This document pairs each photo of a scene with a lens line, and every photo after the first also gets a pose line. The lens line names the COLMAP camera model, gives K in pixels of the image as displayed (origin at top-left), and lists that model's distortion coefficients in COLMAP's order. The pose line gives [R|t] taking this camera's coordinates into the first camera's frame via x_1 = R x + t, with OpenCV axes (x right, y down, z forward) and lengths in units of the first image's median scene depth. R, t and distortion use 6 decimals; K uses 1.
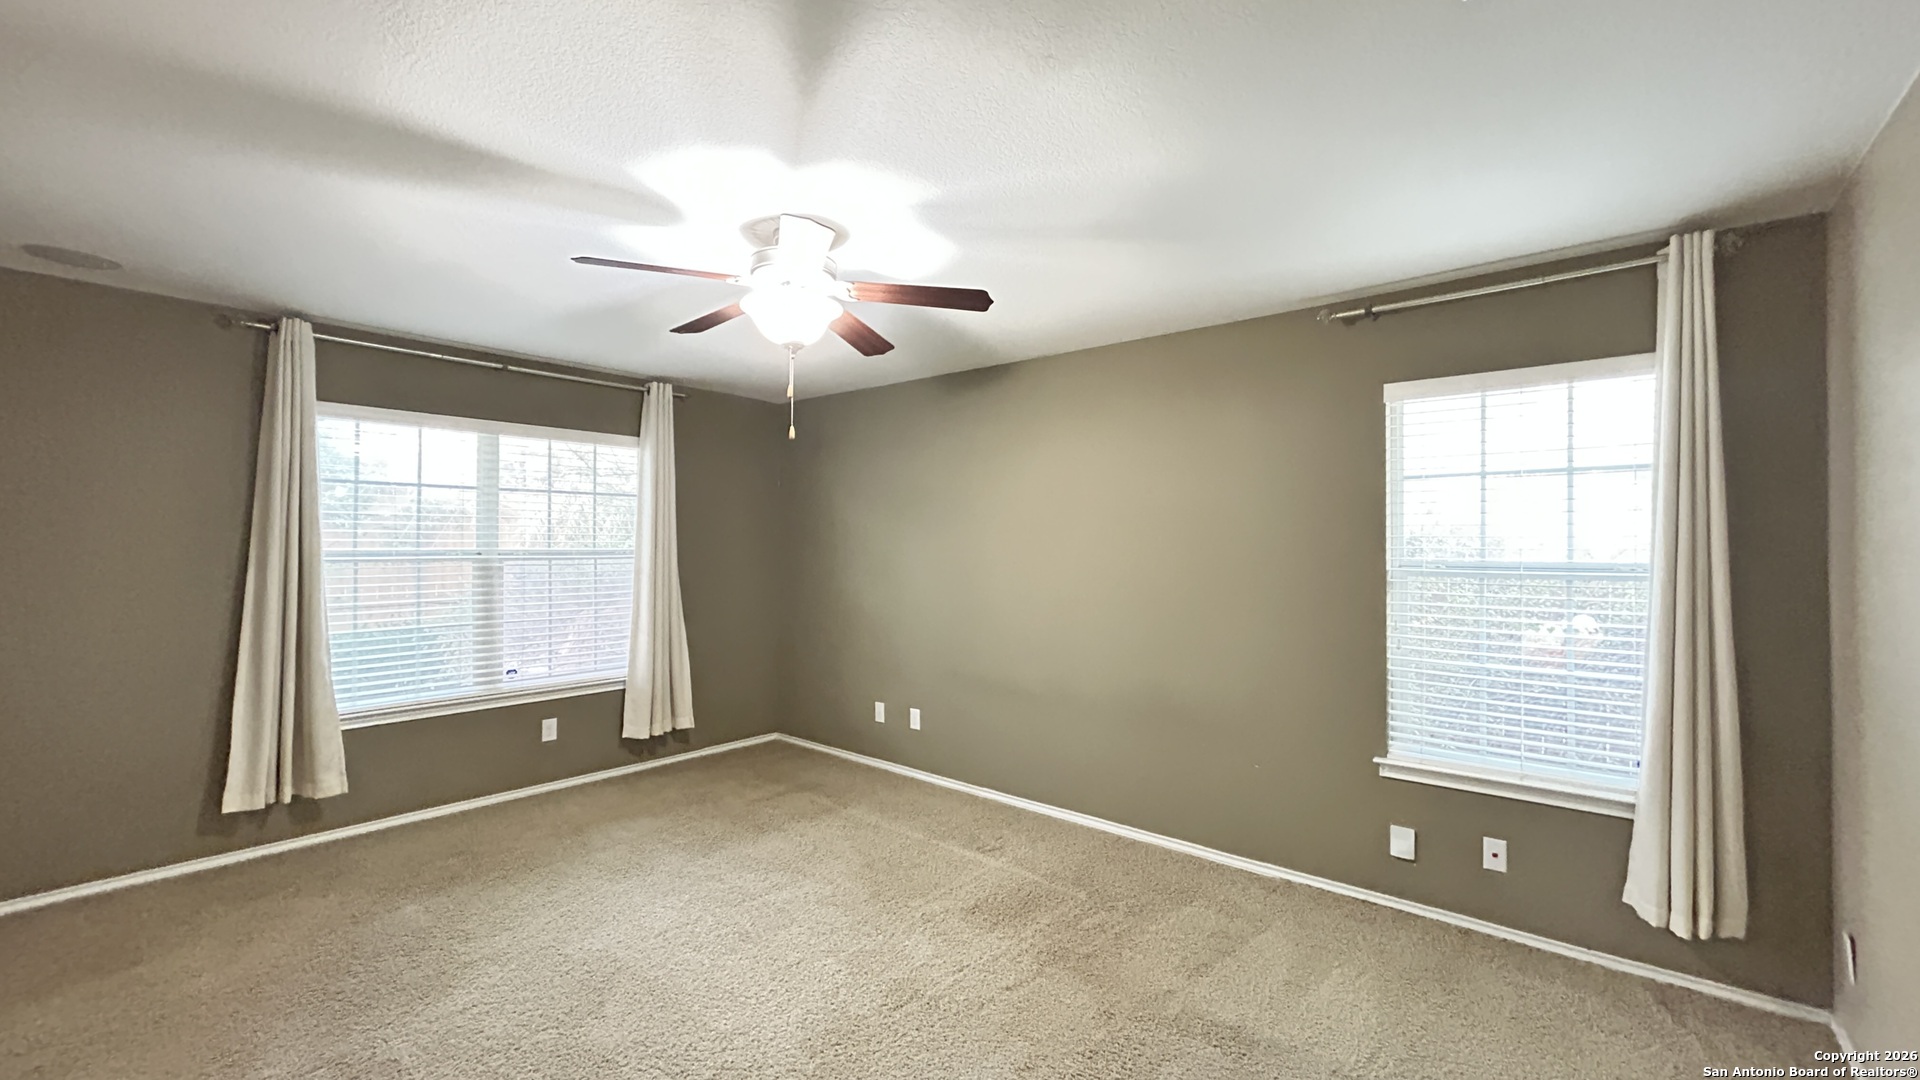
lens RADIAL K [[770.1, 0, 962.2], [0, 770.1, 536.5], [0, 0, 1]] dist [0.000872, 0.000710]
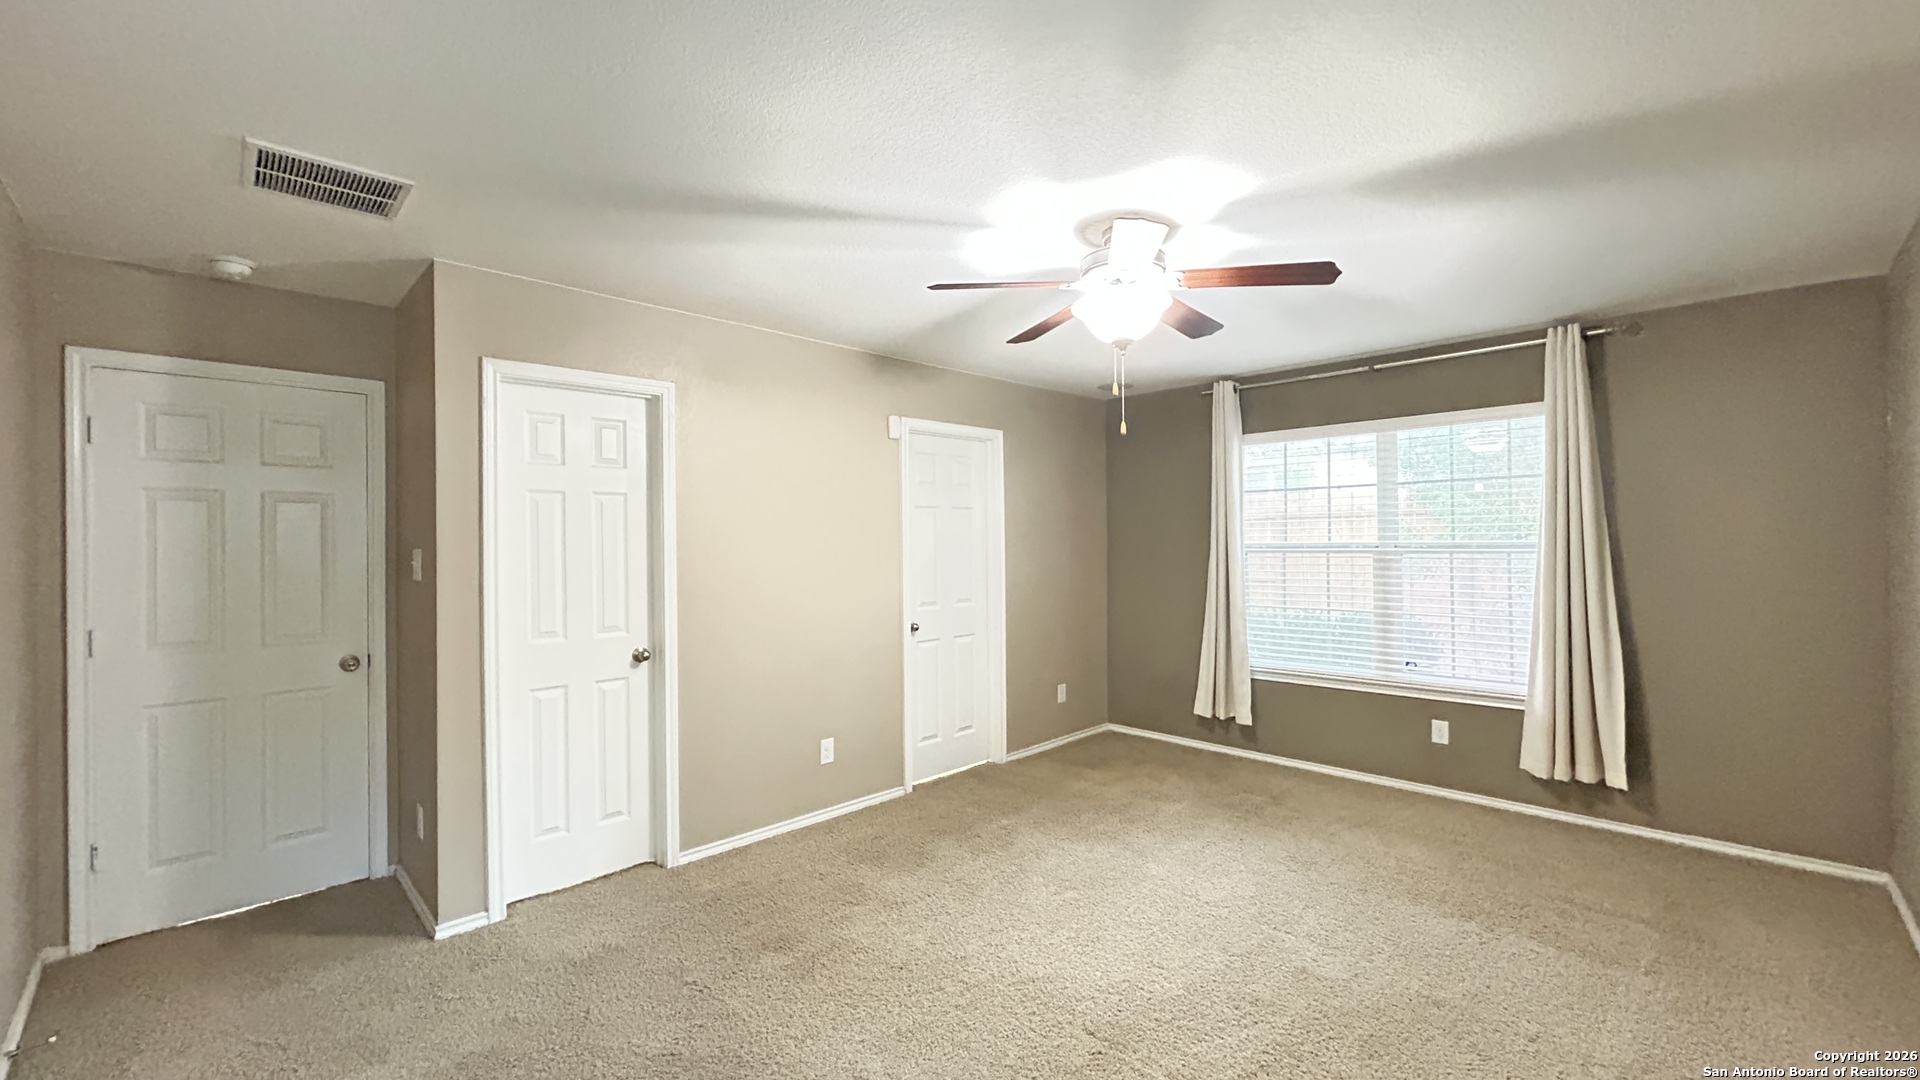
lens RADIAL K [[770.1, 0, 962.2], [0, 770.1, 536.5], [0, 0, 1]] dist [0.000872, 0.000710]
pose [[-0.086421, -0.011218, -0.996196, 0.576828], [0.022414, 0.999662, -0.013202, 0.011831], [0.996007, -0.023470, -0.086141, 0.623308]]
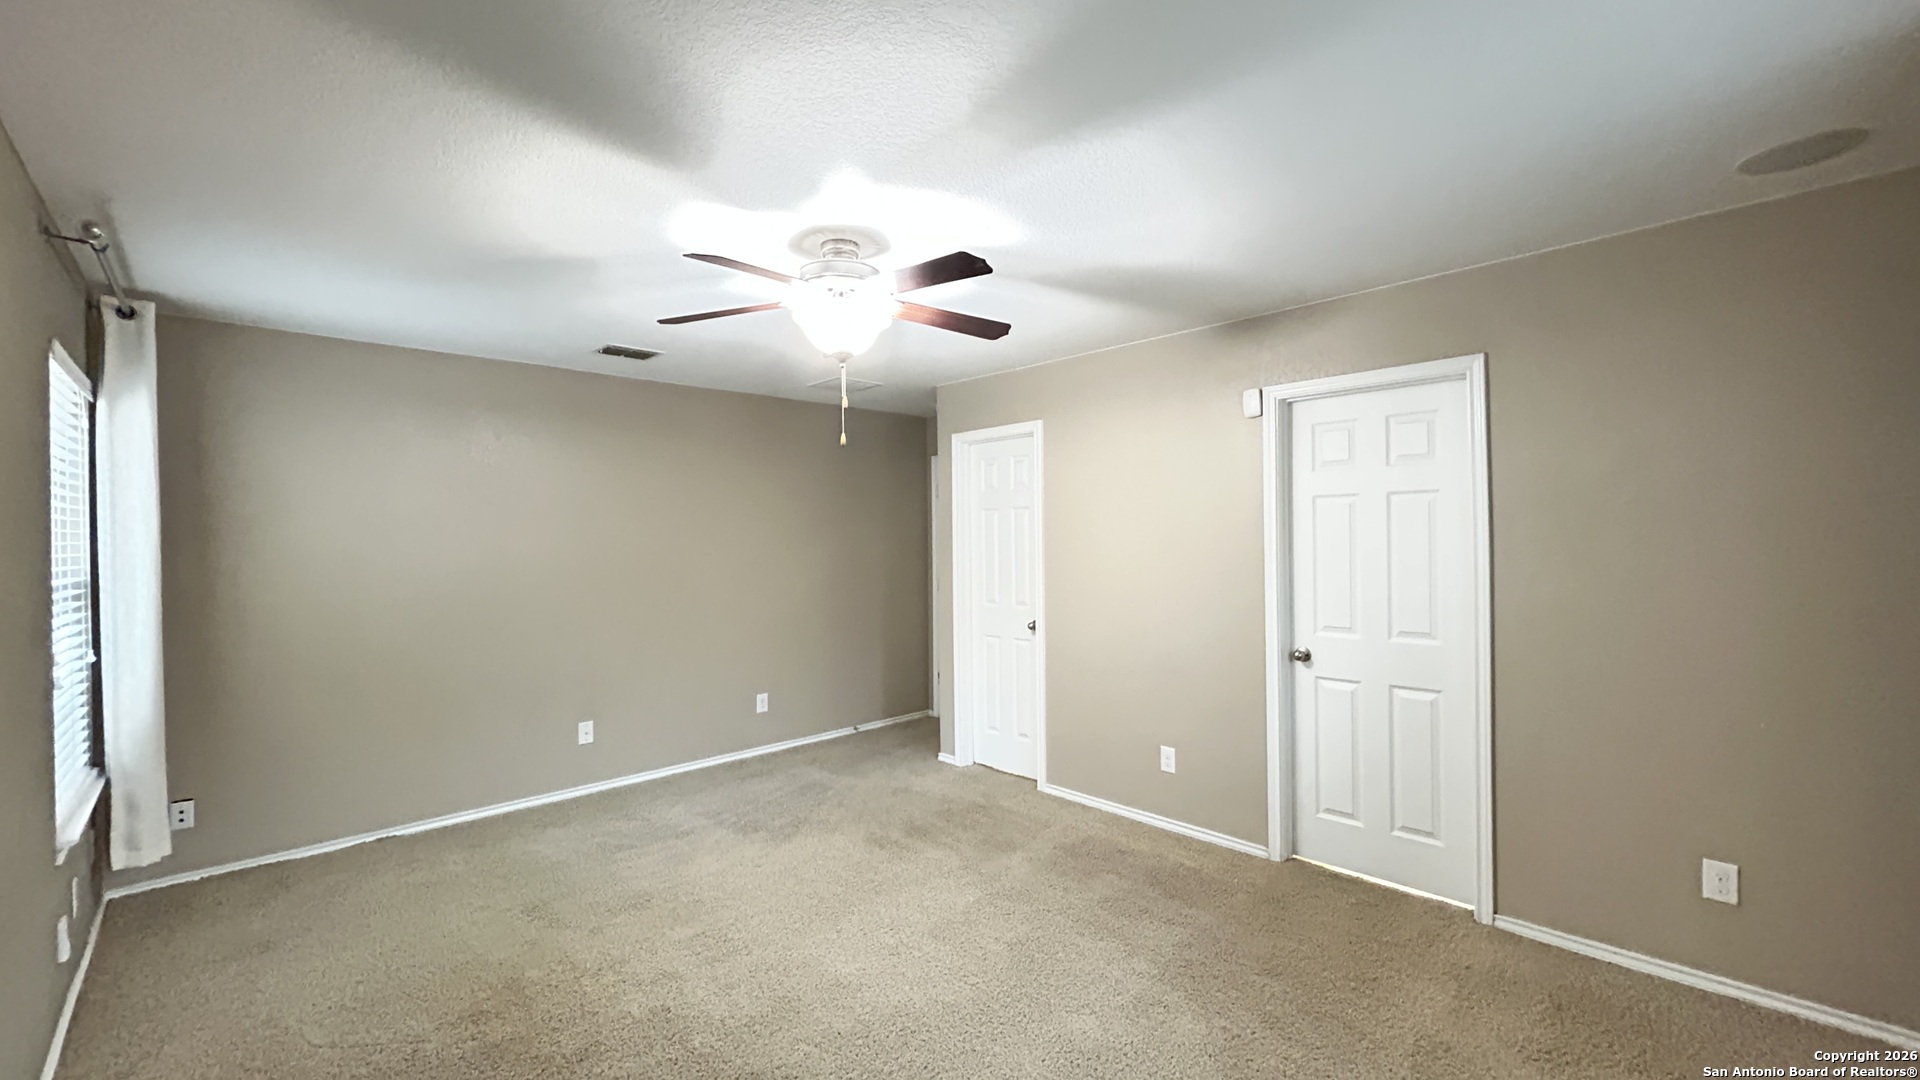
lens RADIAL K [[770.1, 0, 962.2], [0, 770.1, 536.5], [0, 0, 1]] dist [0.000872, 0.000710]
pose [[-0.994116, 0.003229, 0.108274, -0.349841], [0.001282, 0.999836, -0.018051, 0.010492], [-0.108315, -0.017806, -0.993957, 1.431282]]
